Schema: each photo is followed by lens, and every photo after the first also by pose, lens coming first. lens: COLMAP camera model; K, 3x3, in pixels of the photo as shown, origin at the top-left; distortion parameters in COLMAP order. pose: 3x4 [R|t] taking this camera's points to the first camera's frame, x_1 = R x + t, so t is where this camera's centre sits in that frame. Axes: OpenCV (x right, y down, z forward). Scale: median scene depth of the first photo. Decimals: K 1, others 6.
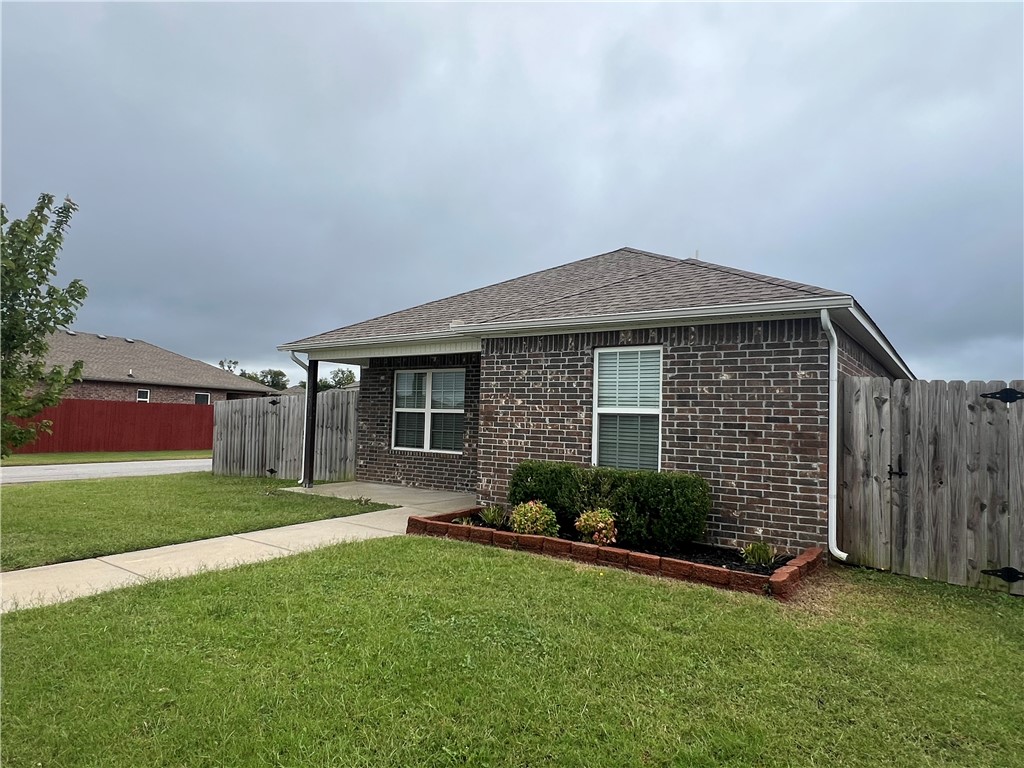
lens RADIAL K [[634.9, 0, 511.2], [0, 634.9, 388.5], [0, 0, 1]] dist [0.001399, -0.002745]
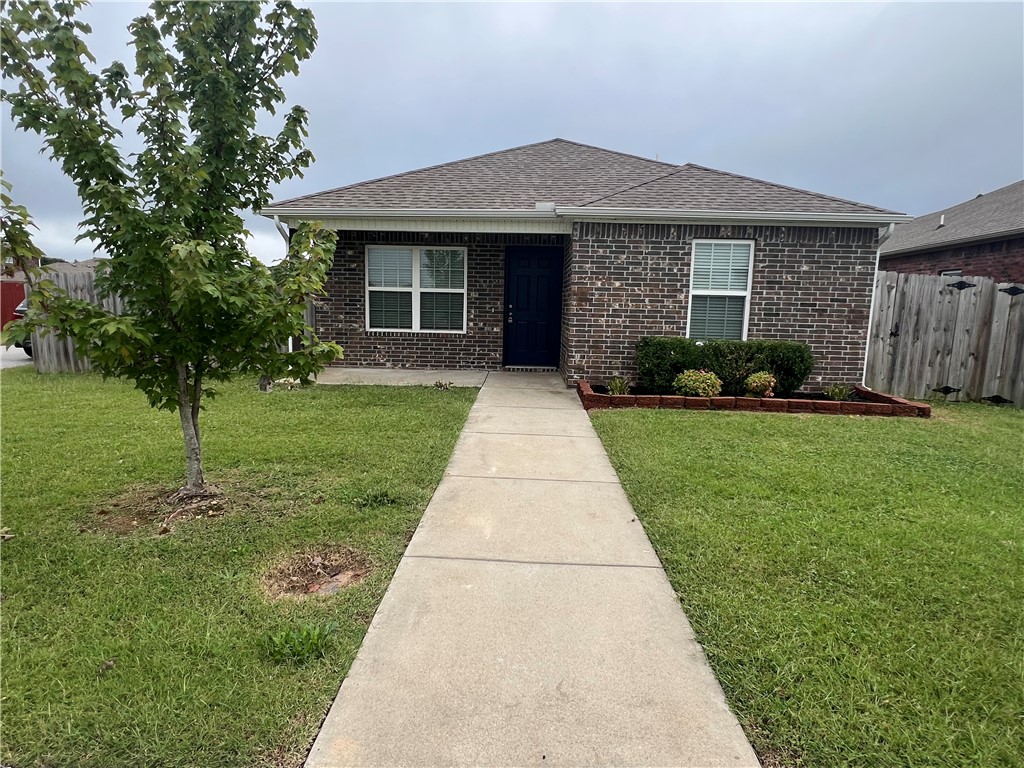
lens RADIAL K [[564.3, 0, 511.8], [0, 564.3, 385.8], [0, 0, 1]] dist [-0.000011, -0.000033]
pose [[0.832729, -0.089484, 0.546402, -0.788315], [-0.026389, 0.979318, 0.200601, 0.002408], [-0.553051, -0.181465, 0.813145, 0.303737]]
